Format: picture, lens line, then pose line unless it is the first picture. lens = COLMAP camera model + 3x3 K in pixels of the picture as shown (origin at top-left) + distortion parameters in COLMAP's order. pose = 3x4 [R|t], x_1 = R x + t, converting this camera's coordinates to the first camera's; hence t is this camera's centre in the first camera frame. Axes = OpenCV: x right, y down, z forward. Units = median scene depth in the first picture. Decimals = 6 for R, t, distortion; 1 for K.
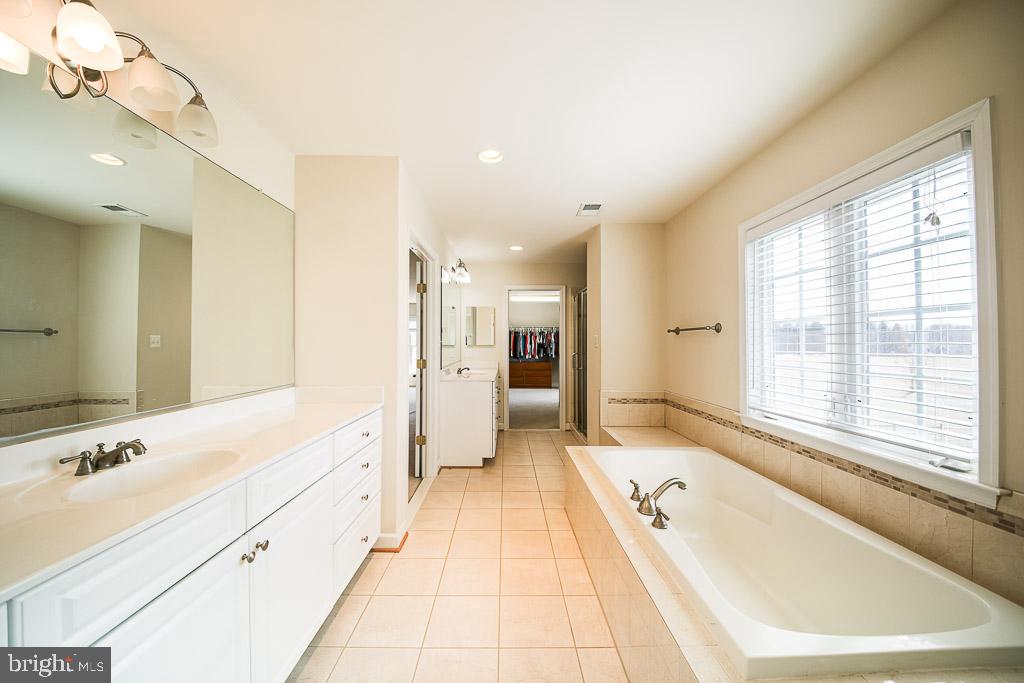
lens RADIAL K [[375.1, 0, 512.0], [0, 375.1, 341.5], [0, 0, 1]] dist [-0.000002, -0.000051]
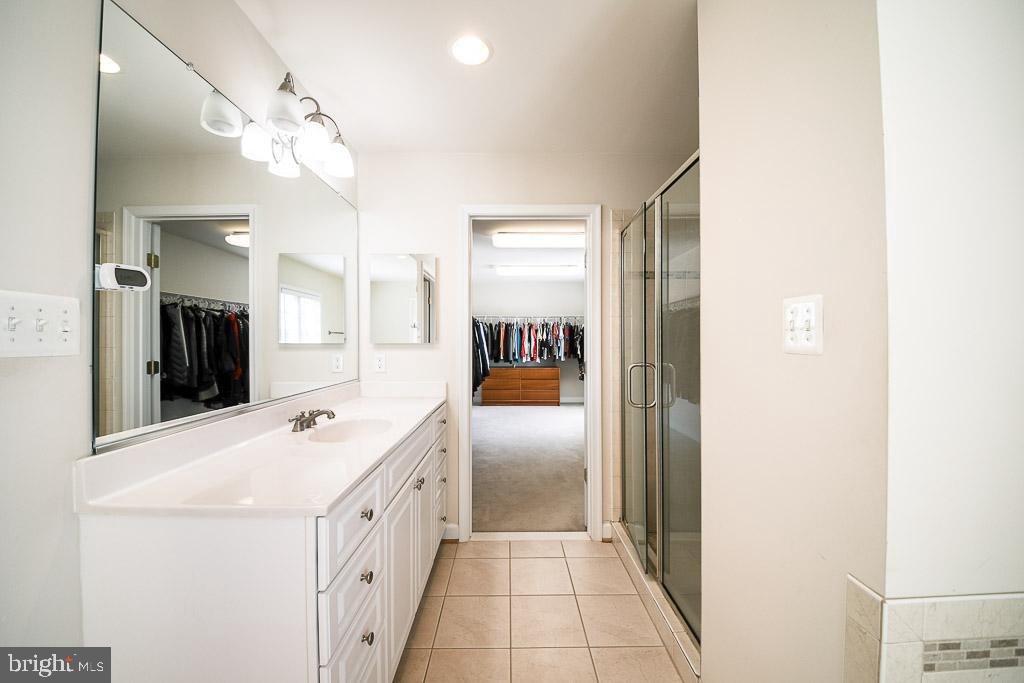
lens RADIAL K [[362.2, 0, 512.0], [0, 362.2, 341.5], [0, 0, 1]] dist [-0.000422, -0.000105]
pose [[0.999929, -0.003630, -0.011388, 0.094099], [0.003698, 0.999976, 0.005920, 0.011776], [0.011366, -0.005961, 0.999918, 1.222984]]
